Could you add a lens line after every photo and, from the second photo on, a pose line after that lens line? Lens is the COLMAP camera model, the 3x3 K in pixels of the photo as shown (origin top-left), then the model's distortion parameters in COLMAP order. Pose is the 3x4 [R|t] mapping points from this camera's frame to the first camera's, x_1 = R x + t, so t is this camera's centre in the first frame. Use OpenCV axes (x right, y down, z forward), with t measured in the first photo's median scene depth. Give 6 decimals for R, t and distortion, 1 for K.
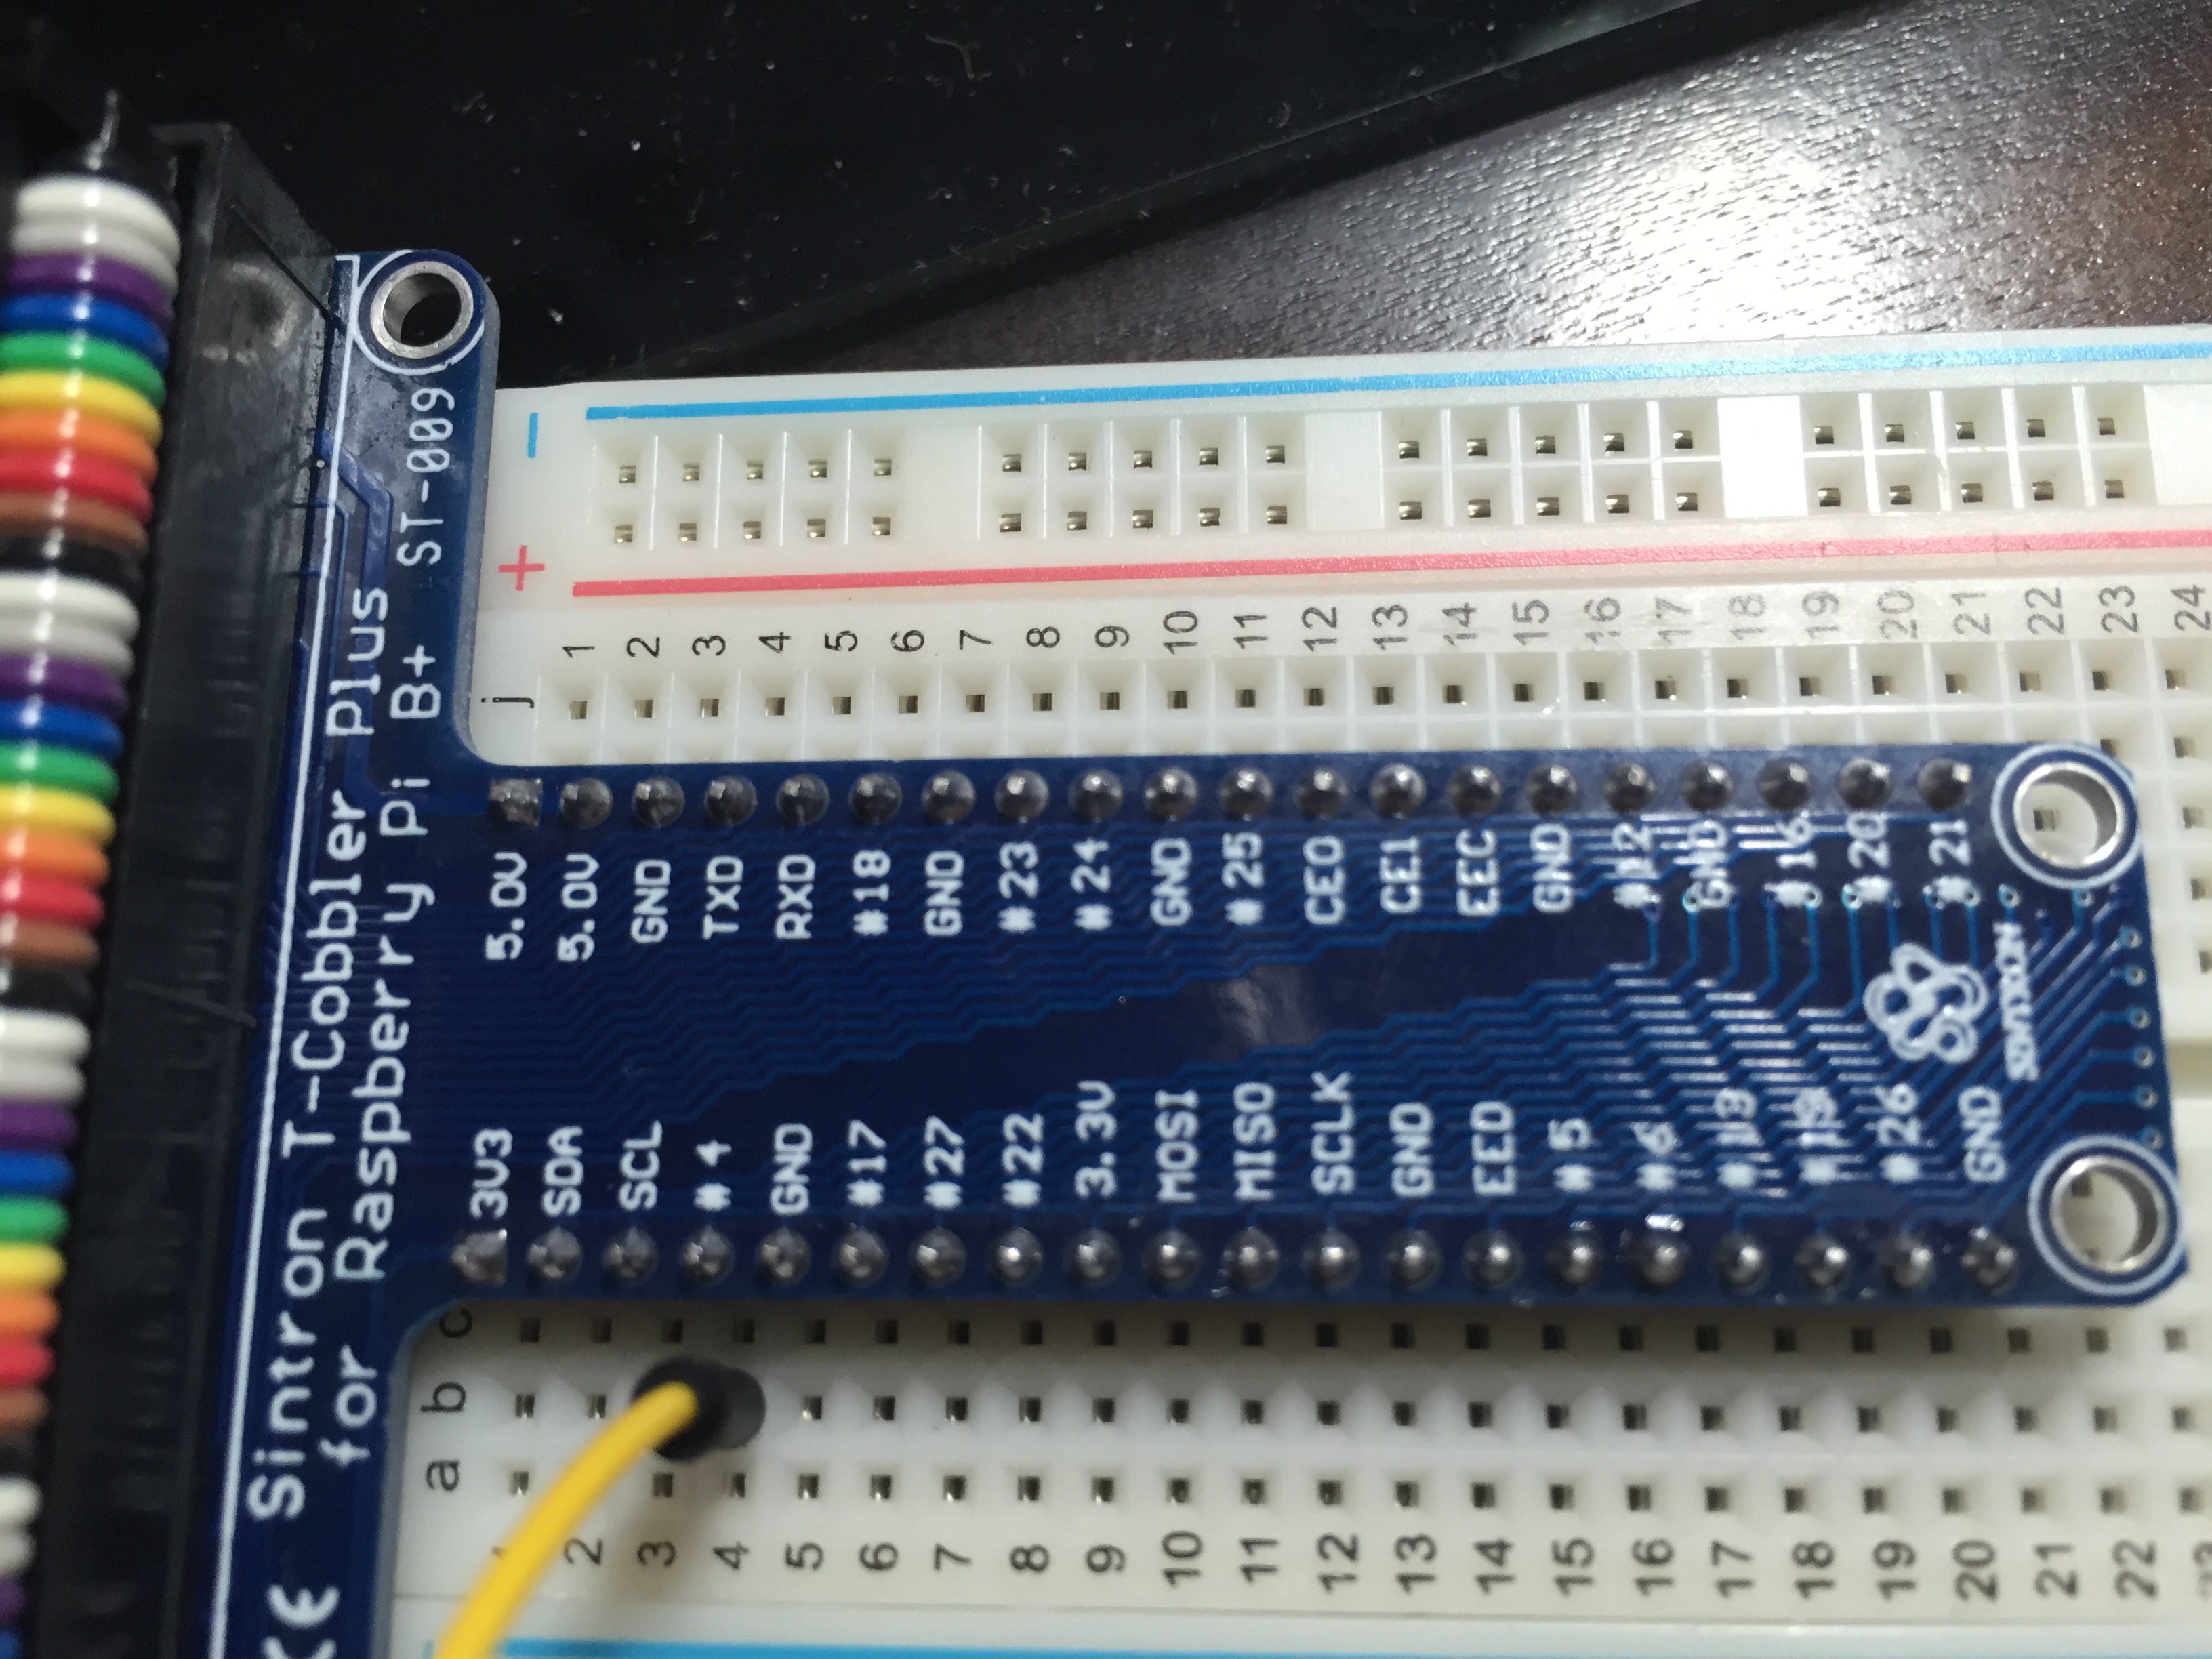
lens RADIAL K [[2039.4, 0, 1118.8], [0, 2039.4, 814.2], [0, 0, 1]] dist [0.059638, -0.158895]
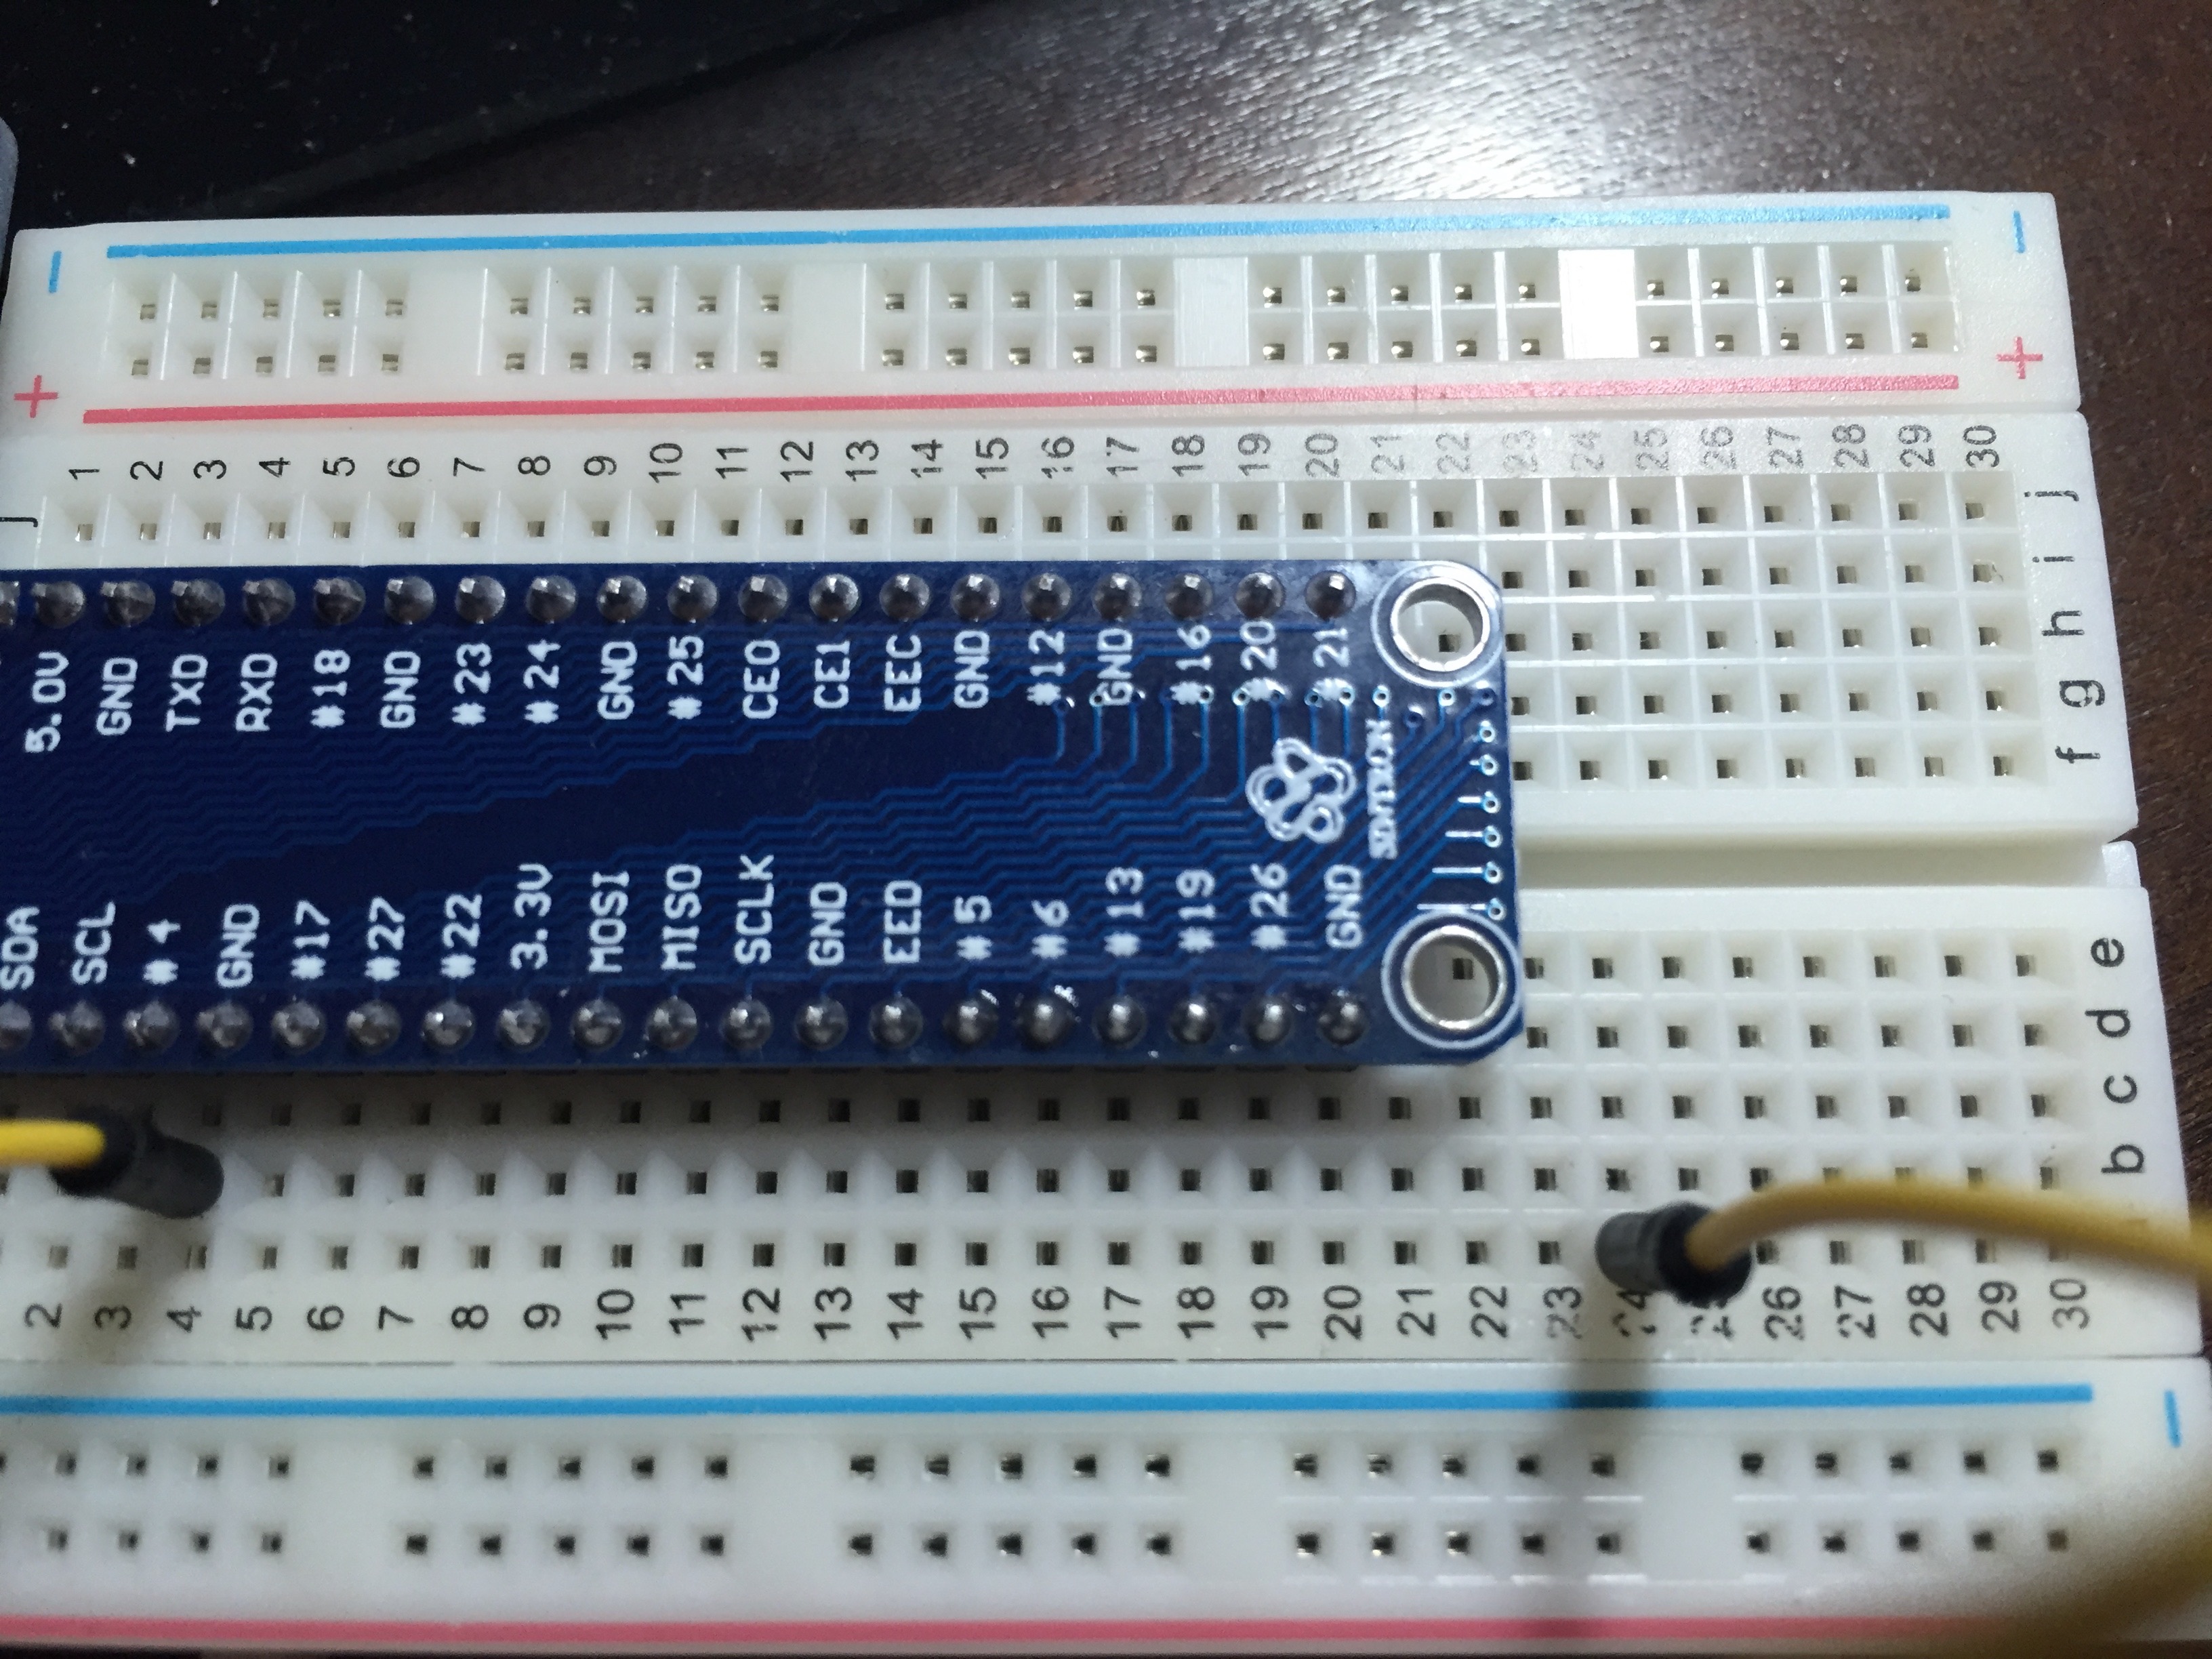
lens RADIAL K [[2039.4, 0, 1118.8], [0, 2039.4, 814.2], [0, 0, 1]] dist [0.059638, -0.158895]
pose [[0.997639, 0.008097, 0.068198, 0.215024], [-0.007535, 0.999935, -0.008500, 0.110726], [-0.068263, 0.007966, 0.997636, -0.076900]]
